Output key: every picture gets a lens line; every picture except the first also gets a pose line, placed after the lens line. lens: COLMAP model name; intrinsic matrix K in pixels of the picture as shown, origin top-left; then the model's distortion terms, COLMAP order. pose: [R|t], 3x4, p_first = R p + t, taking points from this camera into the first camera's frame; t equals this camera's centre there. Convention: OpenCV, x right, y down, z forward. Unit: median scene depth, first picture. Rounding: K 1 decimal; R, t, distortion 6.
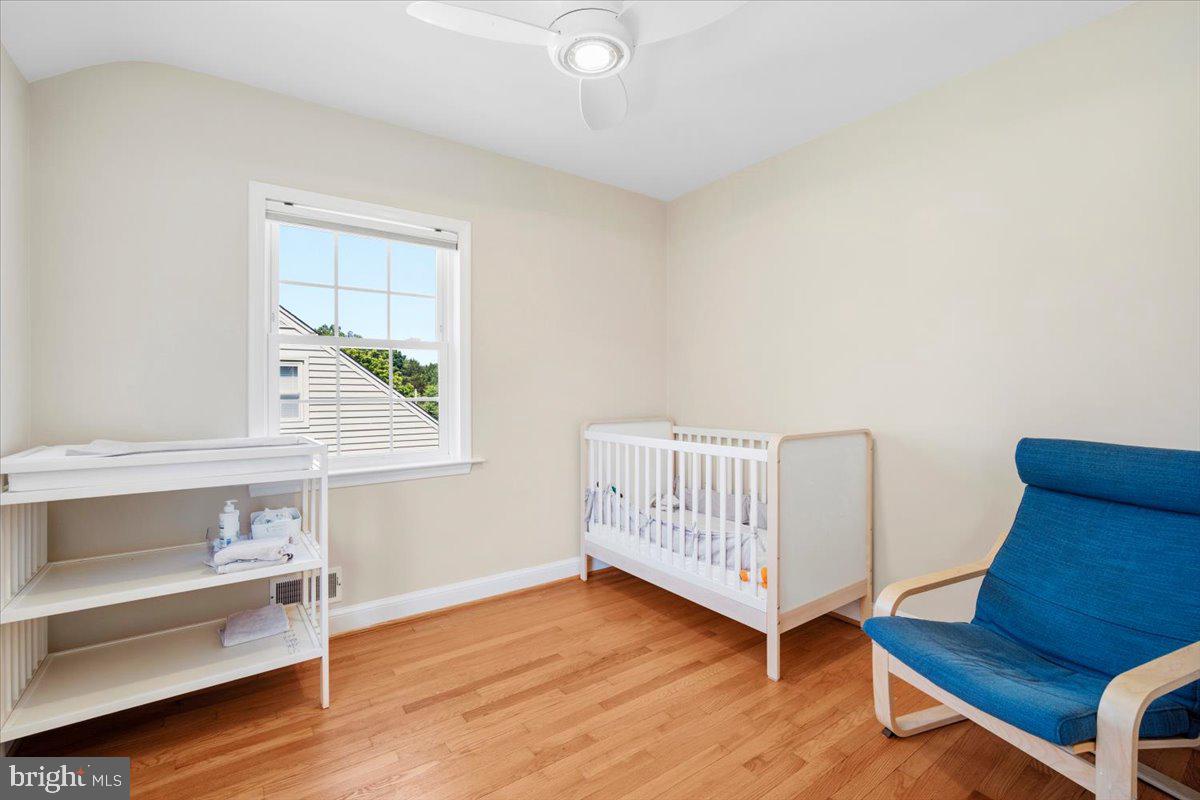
lens RADIAL K [[528.2, 0, 597.0], [0, 528.2, 395.6], [0, 0, 1]] dist [-0.011164, 0.000149]
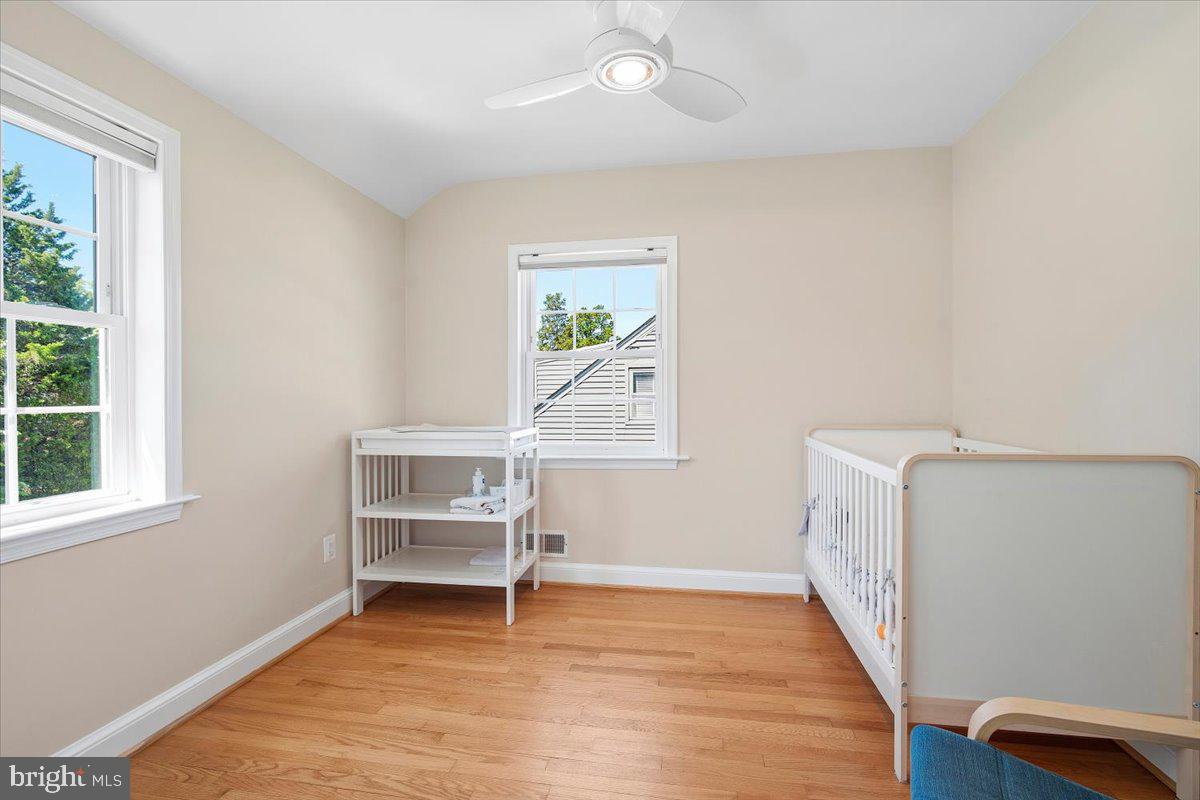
lens RADIAL K [[524.8, 0, 600.0], [0, 524.8, 400.0], [0, 0, 1]] dist [-0.013954, -0.000095]
pose [[0.712621, 0.007045, -0.701514, 0.501949], [-0.002218, 0.999967, 0.007789, -0.003281], [0.701545, -0.003995, 0.712614, 0.161451]]
